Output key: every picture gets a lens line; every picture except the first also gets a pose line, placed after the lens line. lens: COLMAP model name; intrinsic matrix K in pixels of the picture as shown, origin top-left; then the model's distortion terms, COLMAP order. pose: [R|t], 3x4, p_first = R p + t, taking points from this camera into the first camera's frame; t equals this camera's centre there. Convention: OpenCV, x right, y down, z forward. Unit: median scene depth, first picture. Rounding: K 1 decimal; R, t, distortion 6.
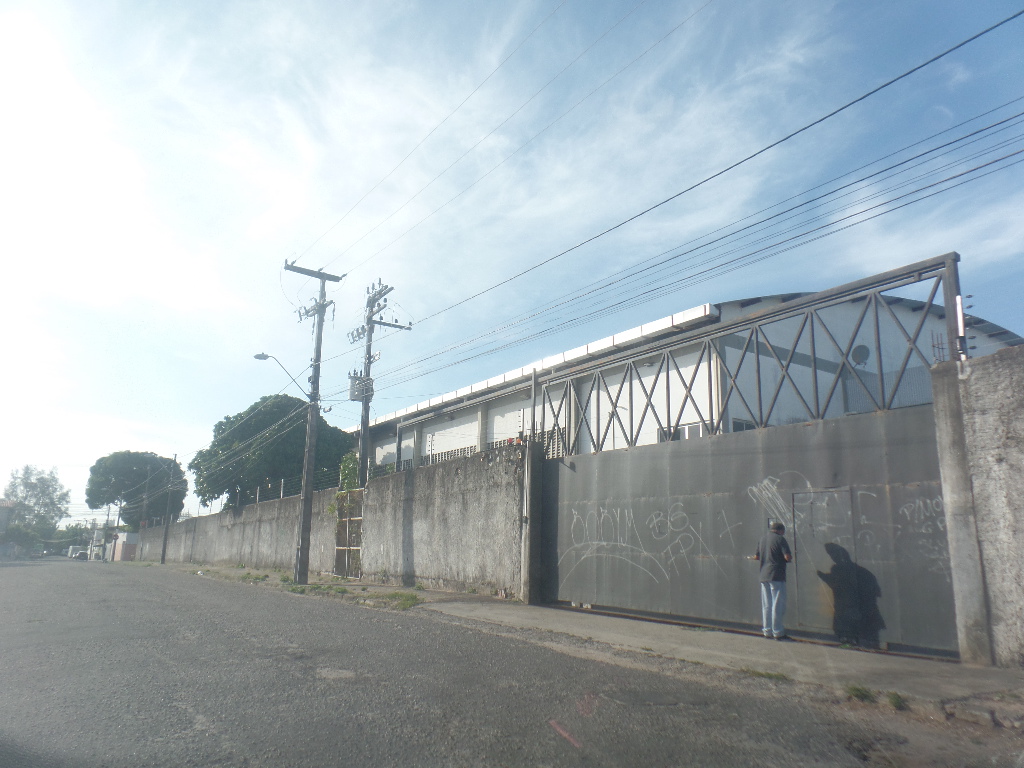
lens RADIAL K [[700.9, 0, 510.8], [0, 700.9, 388.4], [0, 0, 1]] dist [0.001551, 0.002286]
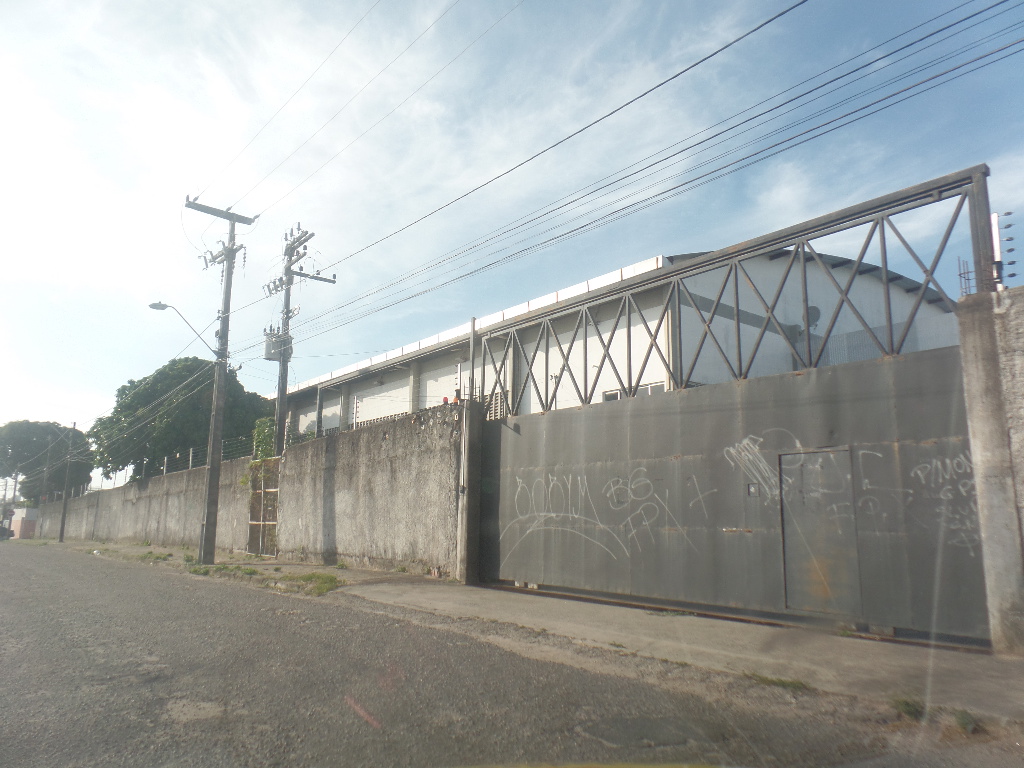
lens RADIAL K [[696.8, 0, 515.1], [0, 696.8, 393.2], [0, 0, 1]] dist [-0.002226, 0.003164]
pose [[0.994871, 0.005401, 0.101003, -0.002511], [-0.010019, 0.998925, 0.045269, 0.026570], [-0.100650, -0.046048, 0.993856, 0.128734]]
